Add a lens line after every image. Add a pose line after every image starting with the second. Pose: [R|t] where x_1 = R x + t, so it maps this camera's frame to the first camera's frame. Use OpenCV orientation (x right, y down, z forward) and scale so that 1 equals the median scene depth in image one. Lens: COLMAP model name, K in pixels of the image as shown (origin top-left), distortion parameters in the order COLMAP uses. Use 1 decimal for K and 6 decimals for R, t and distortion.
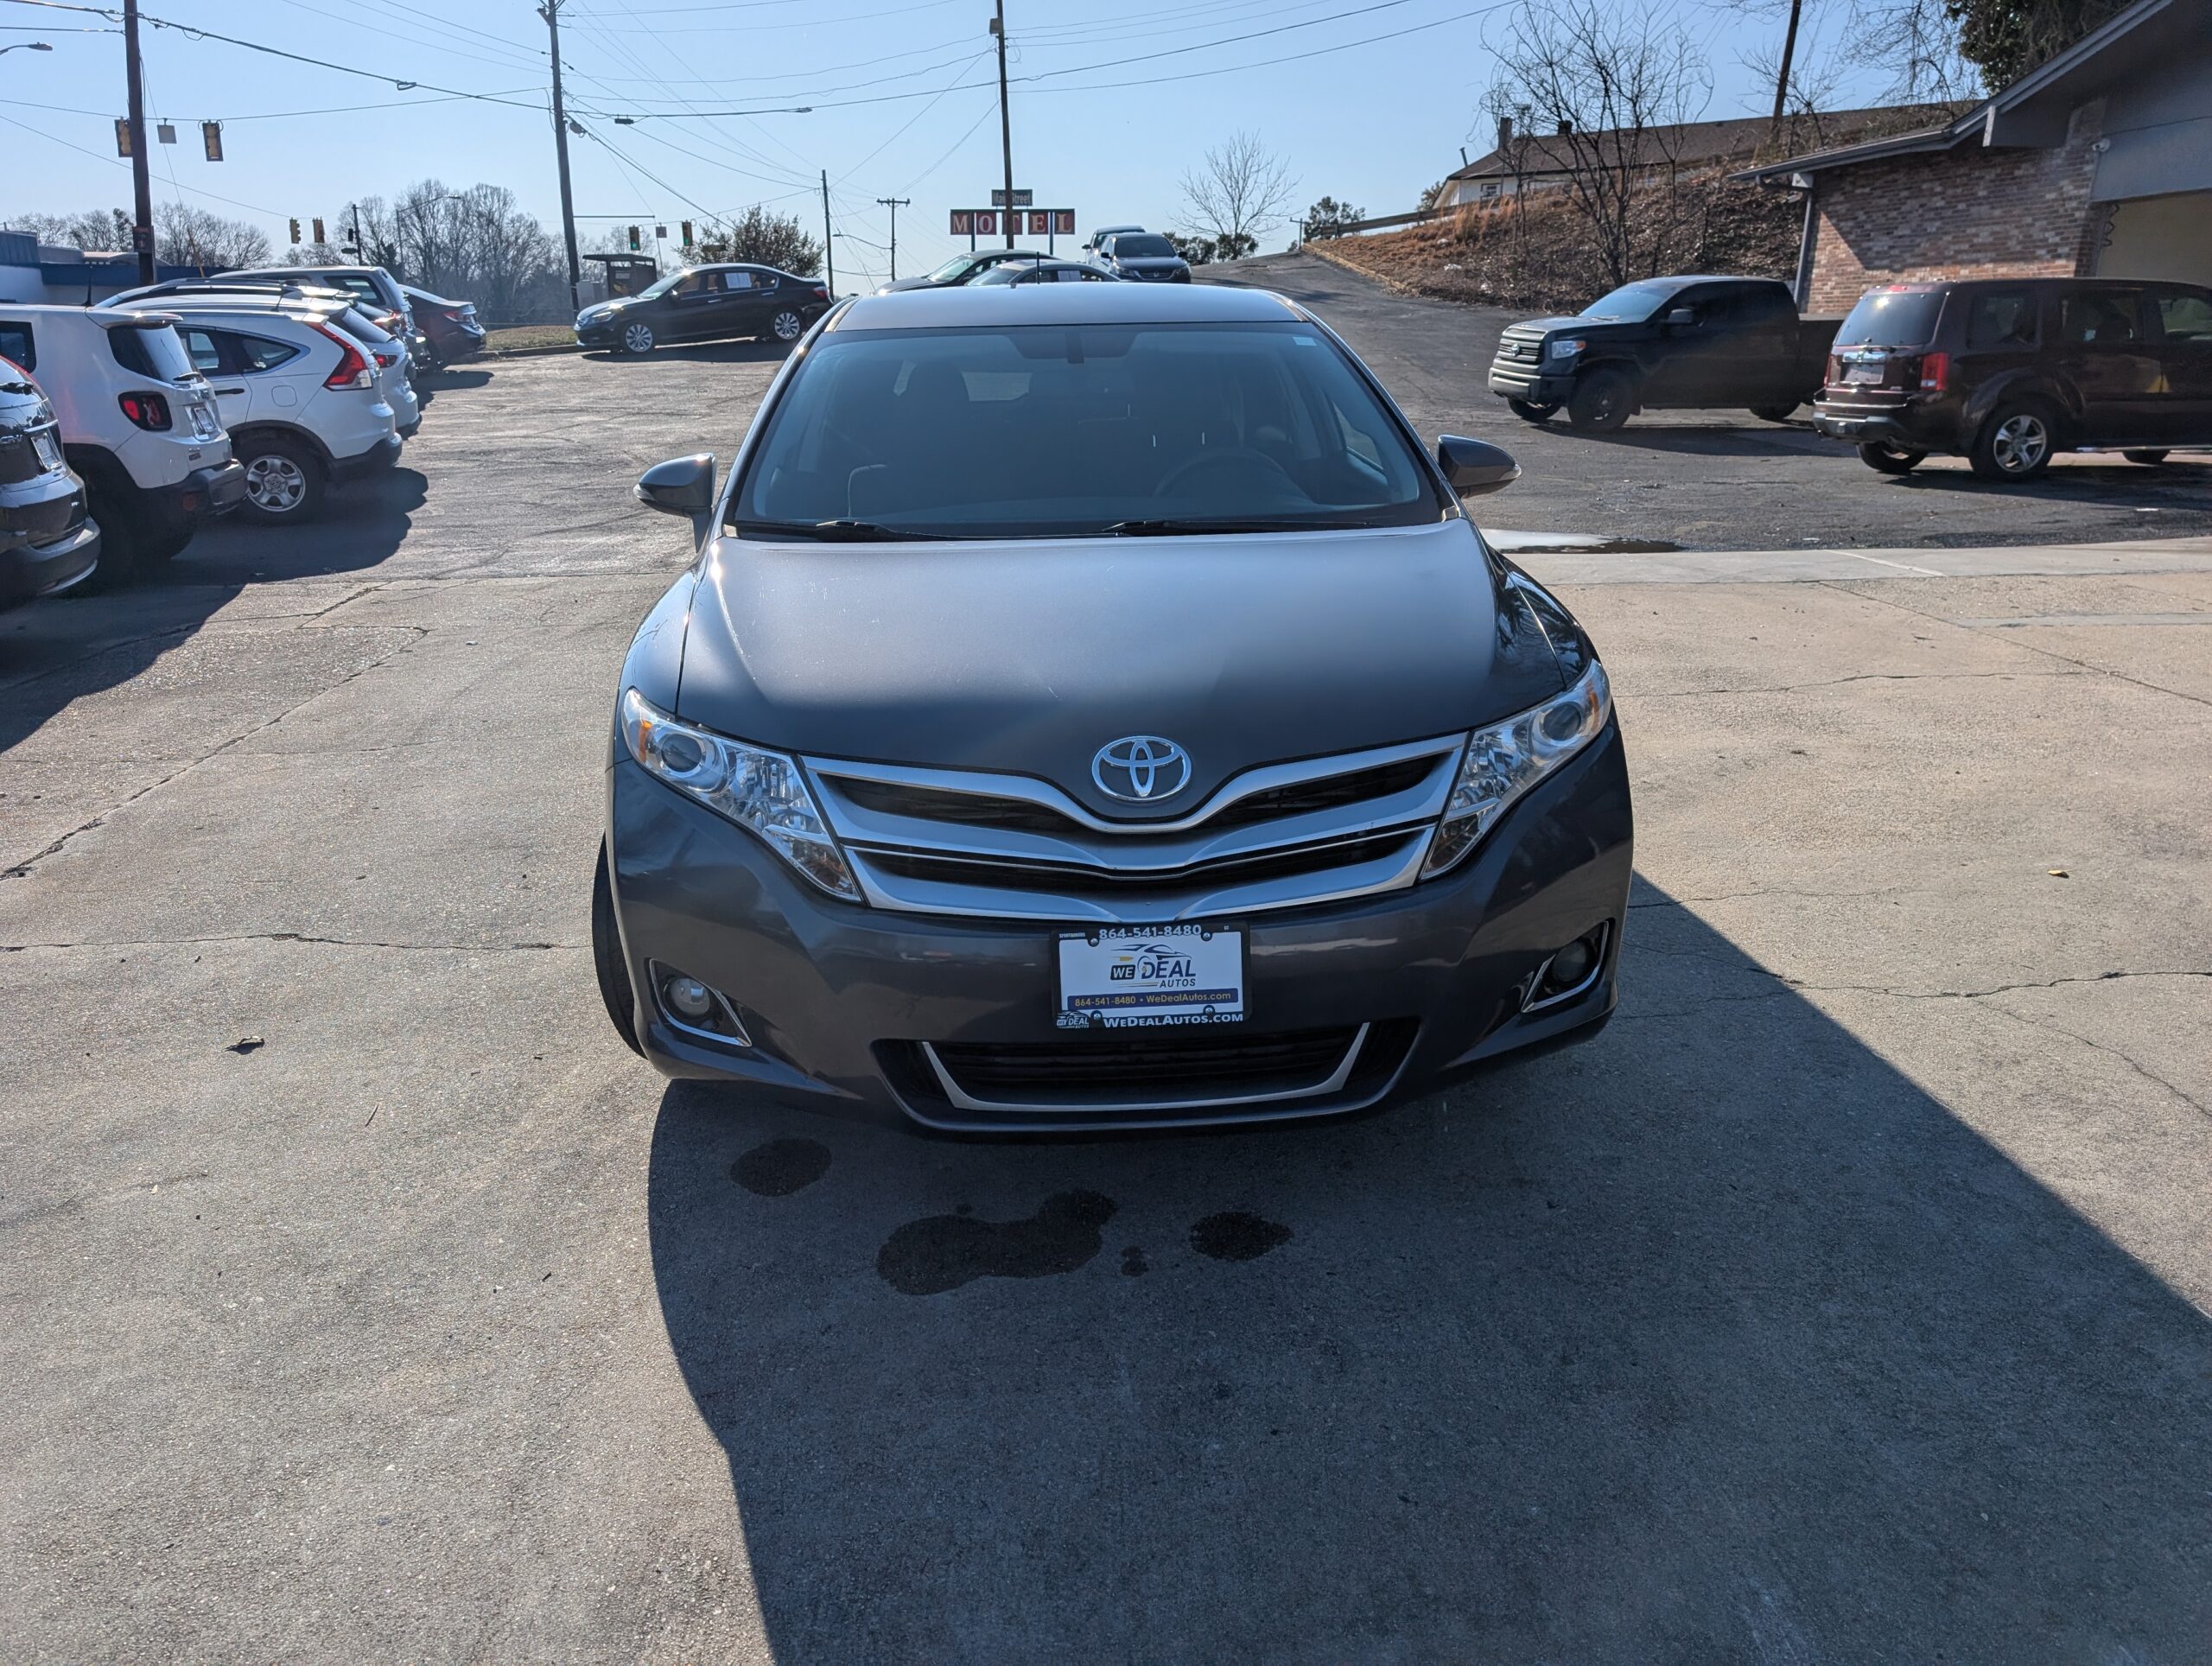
lens RADIAL K [[1585.5, 0, 1106.0], [0, 1585.5, 833.0], [0, 0, 1]] dist [0.009600, -0.005311]
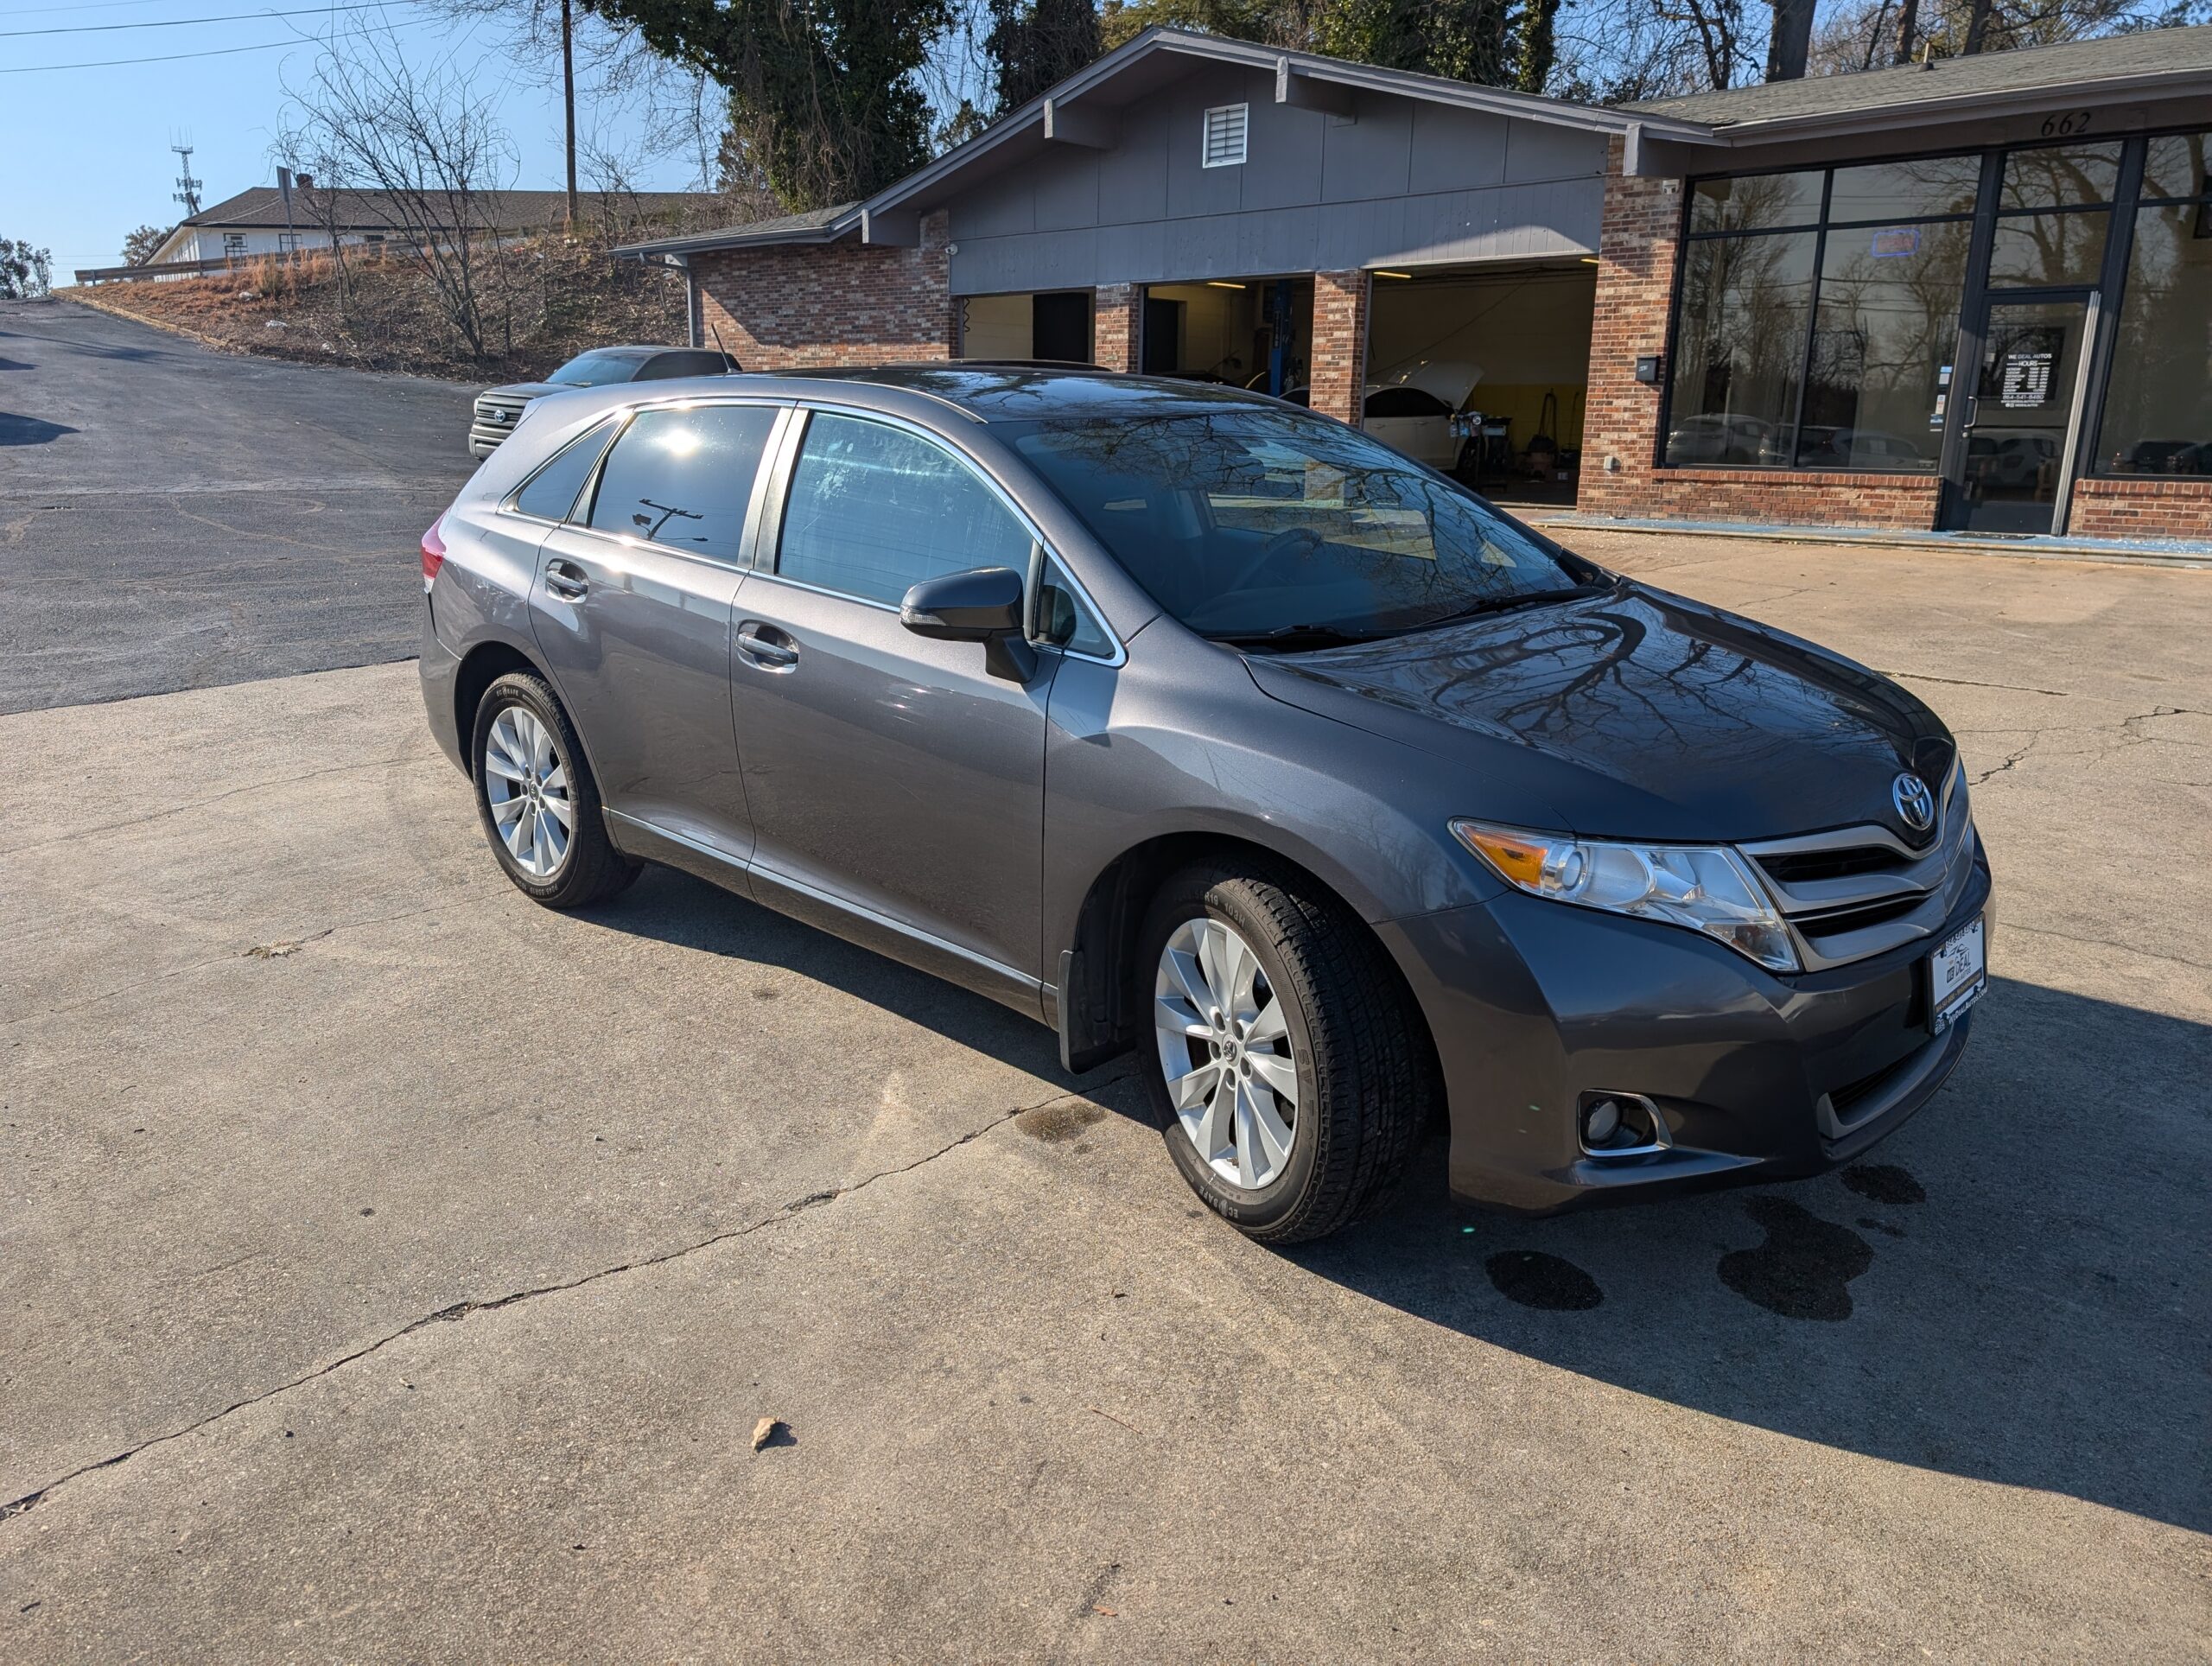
lens RADIAL K [[1564.1, 0, 1106.0], [0, 1564.1, 833.0], [0, 0, 1]] dist [0.013203, -0.009408]
pose [[0.746555, -0.171543, 0.642828, -0.106606], [0.192583, 0.980544, 0.038007, -0.015909], [-0.636842, 0.095423, 0.765067, 0.045410]]
